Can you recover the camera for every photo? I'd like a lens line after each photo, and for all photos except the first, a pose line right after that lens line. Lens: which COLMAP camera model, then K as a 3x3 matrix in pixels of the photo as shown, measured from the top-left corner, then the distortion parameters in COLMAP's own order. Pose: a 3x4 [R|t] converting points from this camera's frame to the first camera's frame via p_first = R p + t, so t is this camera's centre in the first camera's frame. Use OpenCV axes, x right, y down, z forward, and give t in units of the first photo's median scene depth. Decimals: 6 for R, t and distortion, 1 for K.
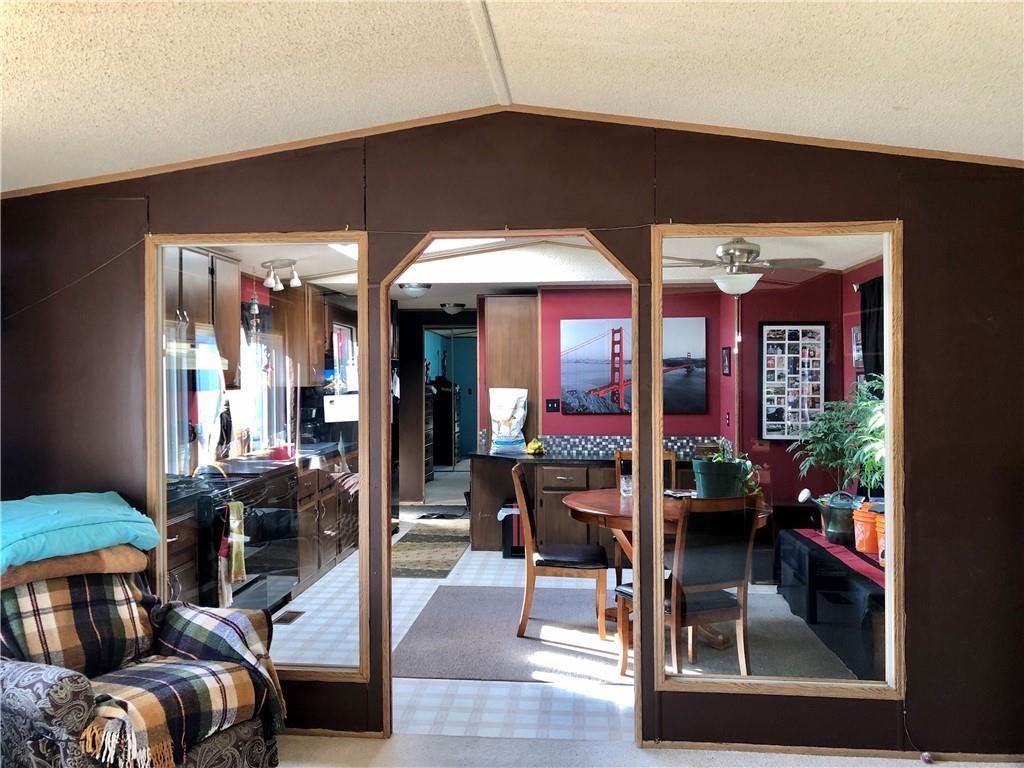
lens RADIAL K [[819.7, 0, 509.1], [0, 819.7, 384.5], [0, 0, 1]] dist [0.008469, -0.011310]
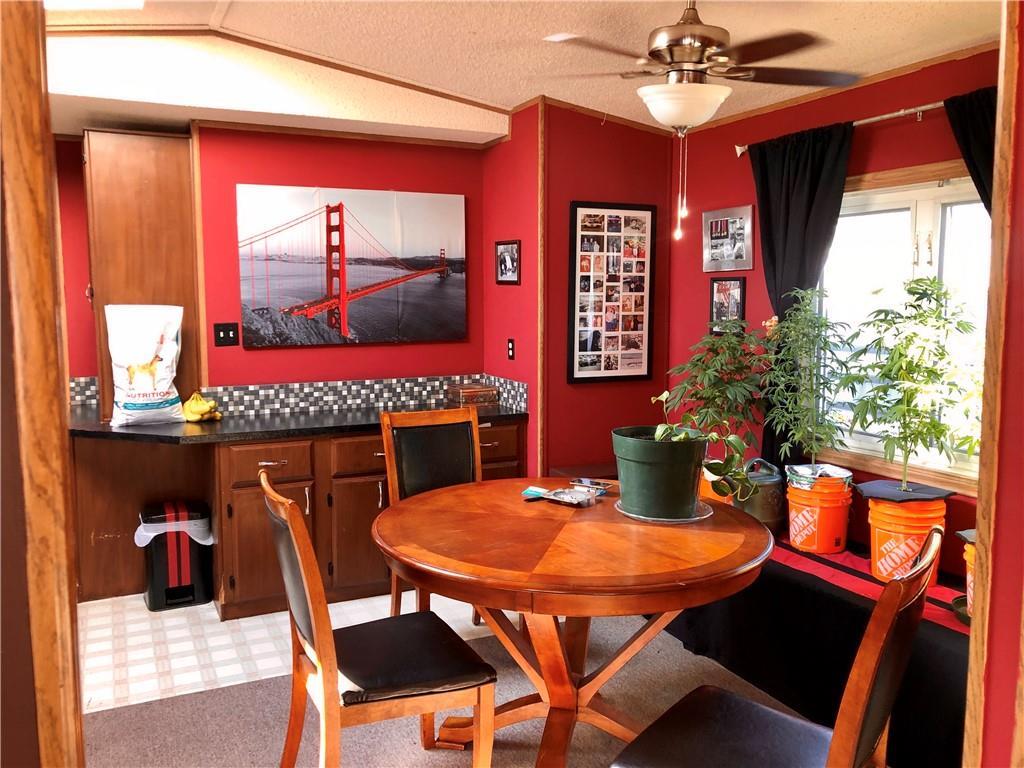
lens RADIAL K [[819.7, 0, 516.2], [0, 819.7, 379.2], [0, 0, 1]] dist [0.008469, -0.011310]
pose [[0.860073, -0.054042, 0.507300, -0.067089], [0.004222, 0.995094, 0.098848, 0.000380], [-0.510153, -0.082874, 0.856082, 0.402358]]
